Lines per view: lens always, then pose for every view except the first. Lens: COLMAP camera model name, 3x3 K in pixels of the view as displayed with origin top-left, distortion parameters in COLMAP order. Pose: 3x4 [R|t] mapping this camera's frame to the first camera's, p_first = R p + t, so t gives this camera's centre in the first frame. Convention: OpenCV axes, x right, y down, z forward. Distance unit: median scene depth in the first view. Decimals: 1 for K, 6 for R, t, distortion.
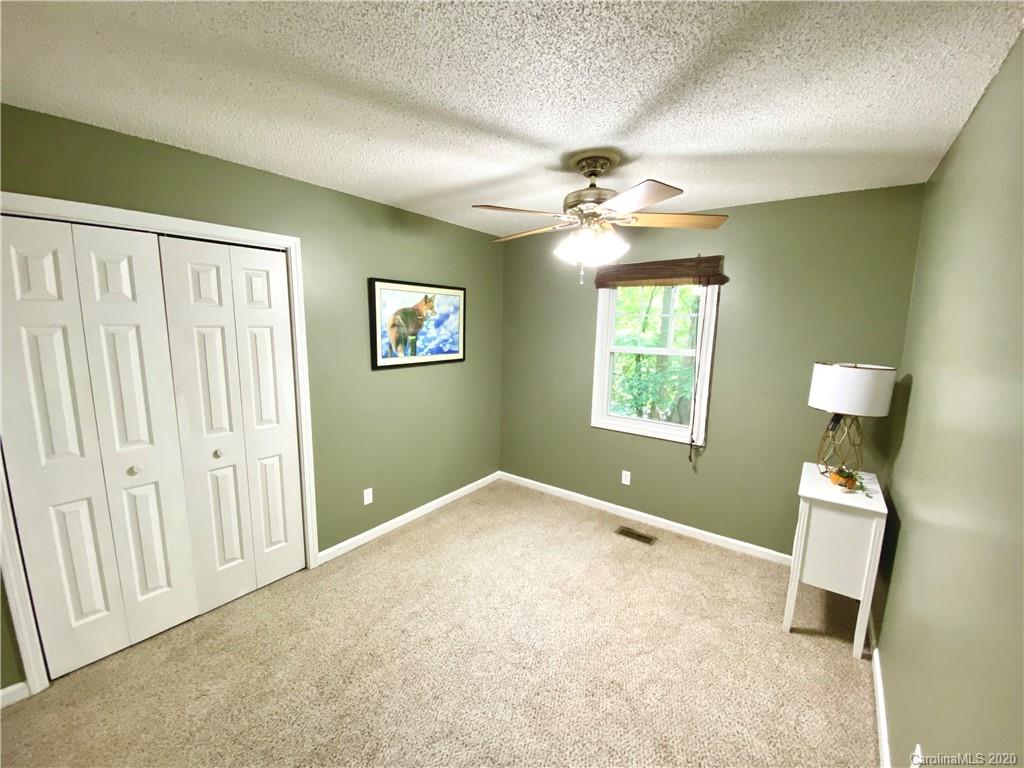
lens RADIAL K [[412.2, 0, 507.7], [0, 412.2, 386.5], [0, 0, 1]] dist [0.057610, -0.045869]
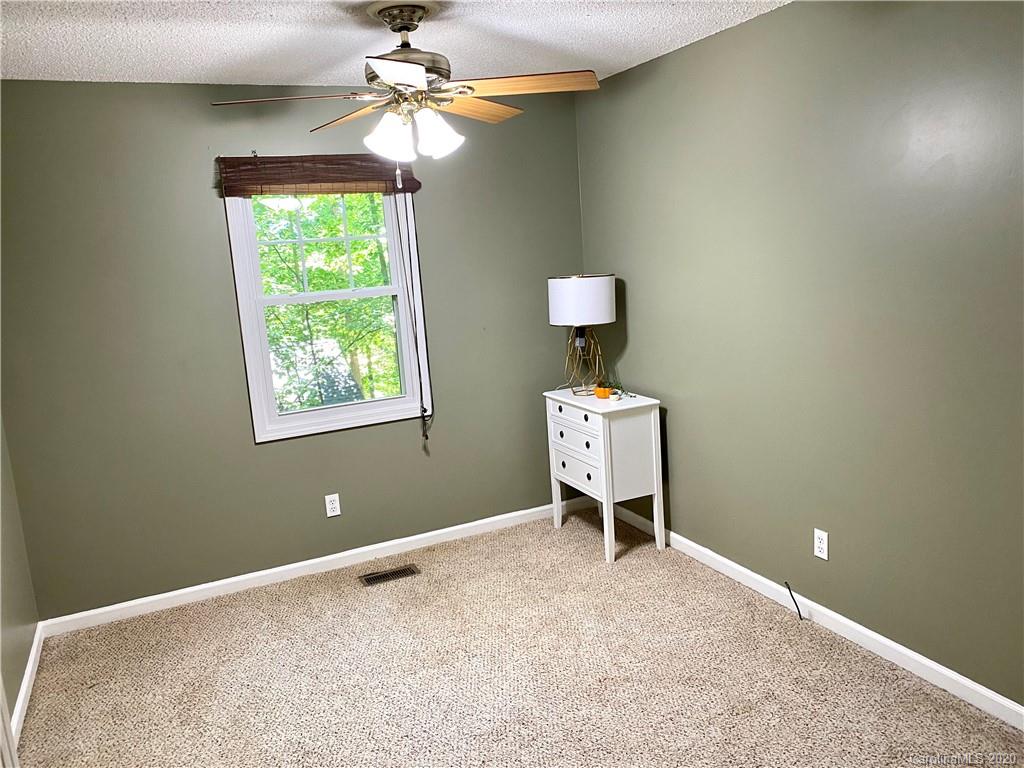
lens RADIAL K [[783.9, 0, 511.9], [0, 783.9, 378.4], [0, 0, 1]] dist [0.051455, -0.046459]
pose [[0.472502, -0.201166, 0.858064, -0.663854], [0.210843, 0.971132, 0.111571, -0.043440], [-0.855738, 0.128199, 0.501276, 0.199090]]
